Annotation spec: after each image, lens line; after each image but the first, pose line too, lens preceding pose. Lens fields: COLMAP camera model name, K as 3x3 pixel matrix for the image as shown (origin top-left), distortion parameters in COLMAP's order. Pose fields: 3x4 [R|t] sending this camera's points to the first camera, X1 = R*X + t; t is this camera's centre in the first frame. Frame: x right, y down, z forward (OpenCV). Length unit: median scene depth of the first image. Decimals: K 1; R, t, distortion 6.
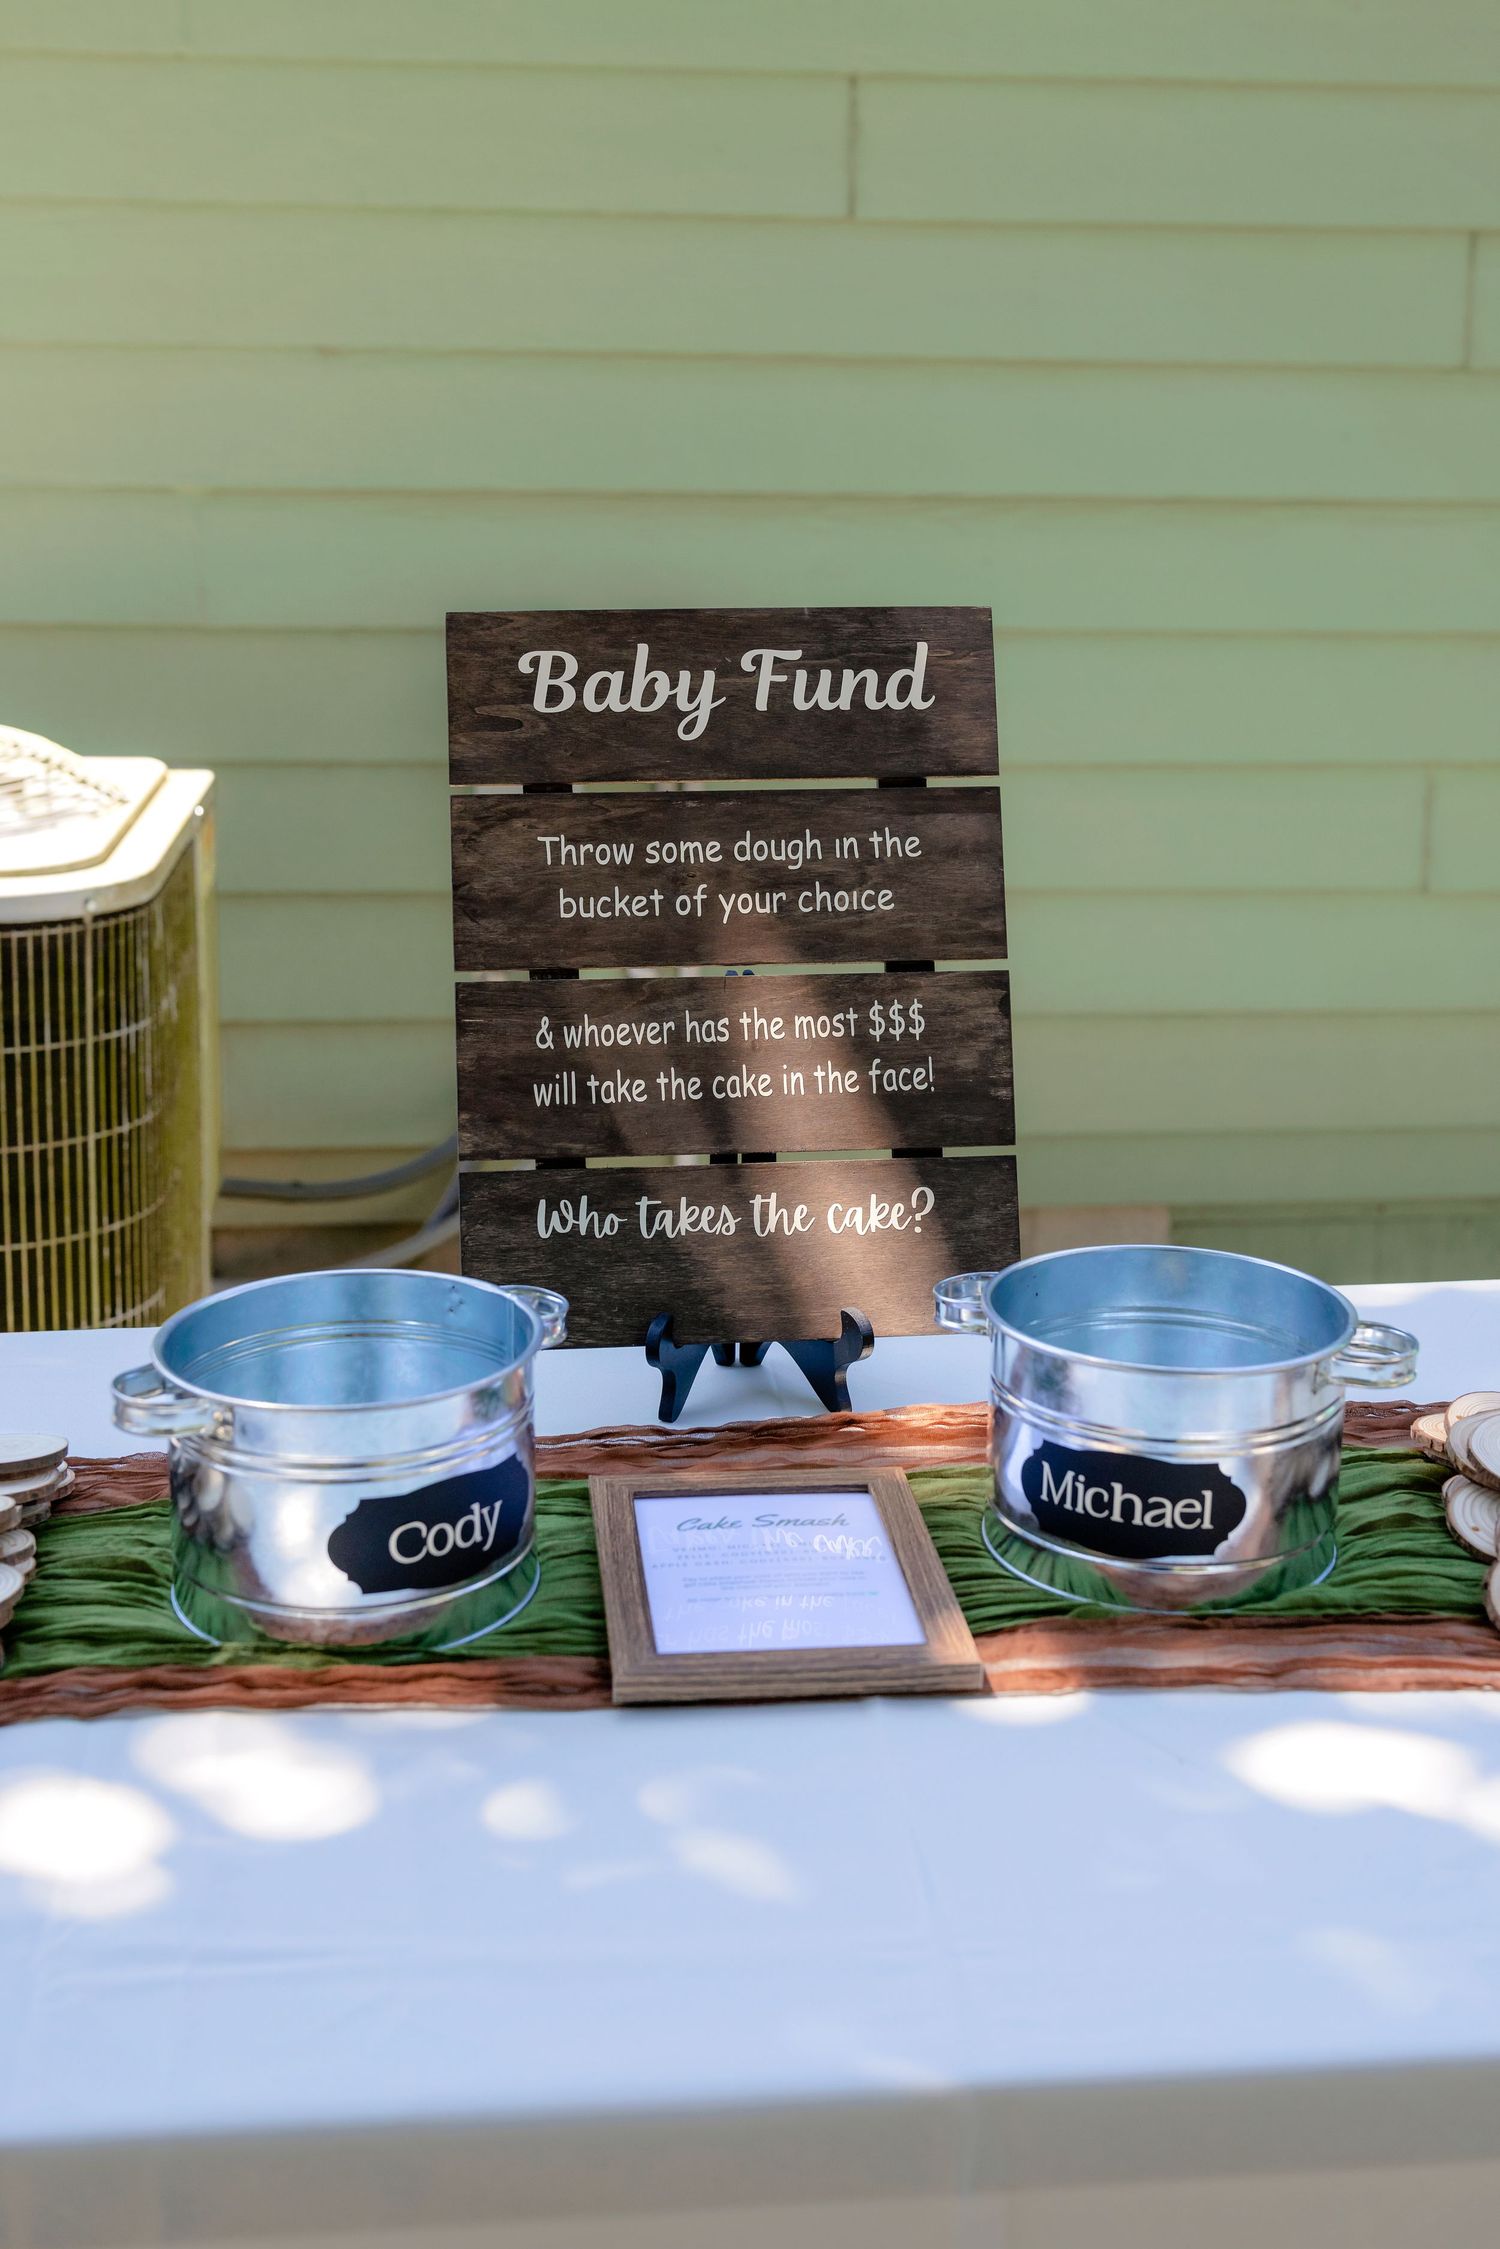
lens RADIAL K [[2992.7, 0, 814.7], [0, 2992.7, 1126.4], [0, 0, 1]] dist [-0.059421, 0.056245]
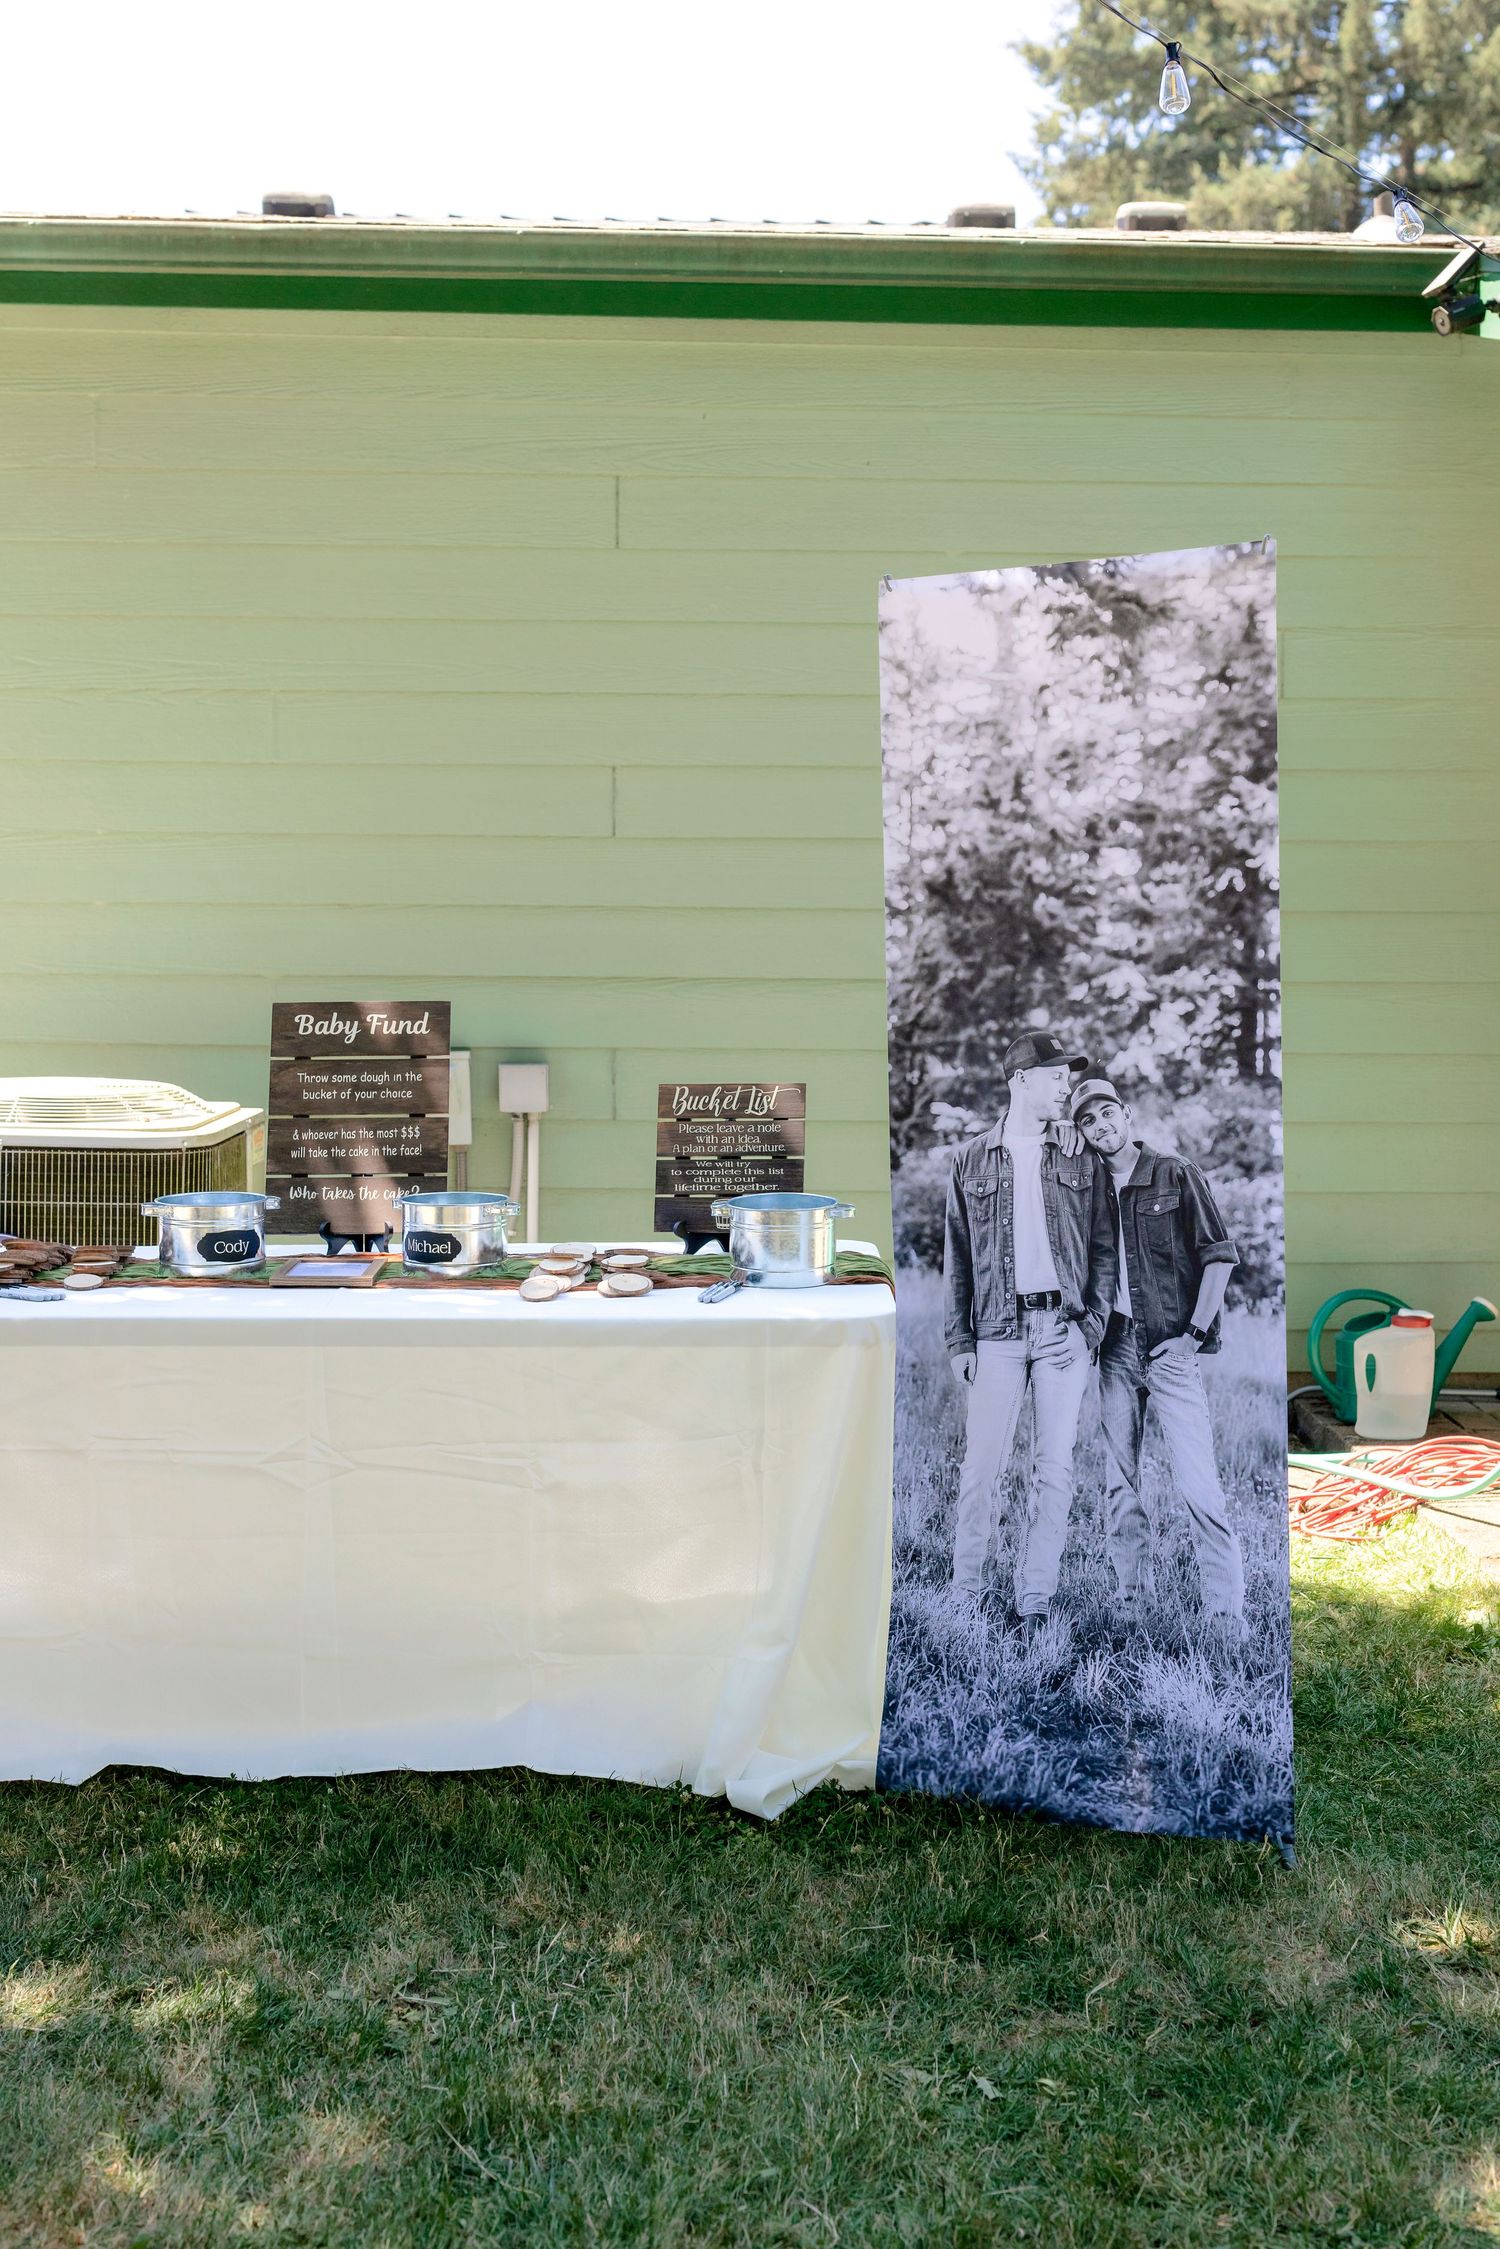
lens RADIAL K [[2992.7, 0, 814.7], [0, 2992.7, 1126.4], [0, 0, 1]] dist [-0.059421, 0.056245]
pose [[0.996387, -0.000693, -0.084922, 0.702739], [-0.013520, 0.985920, -0.166672, 0.465281], [0.083842, 0.167218, 0.982349, -1.986410]]
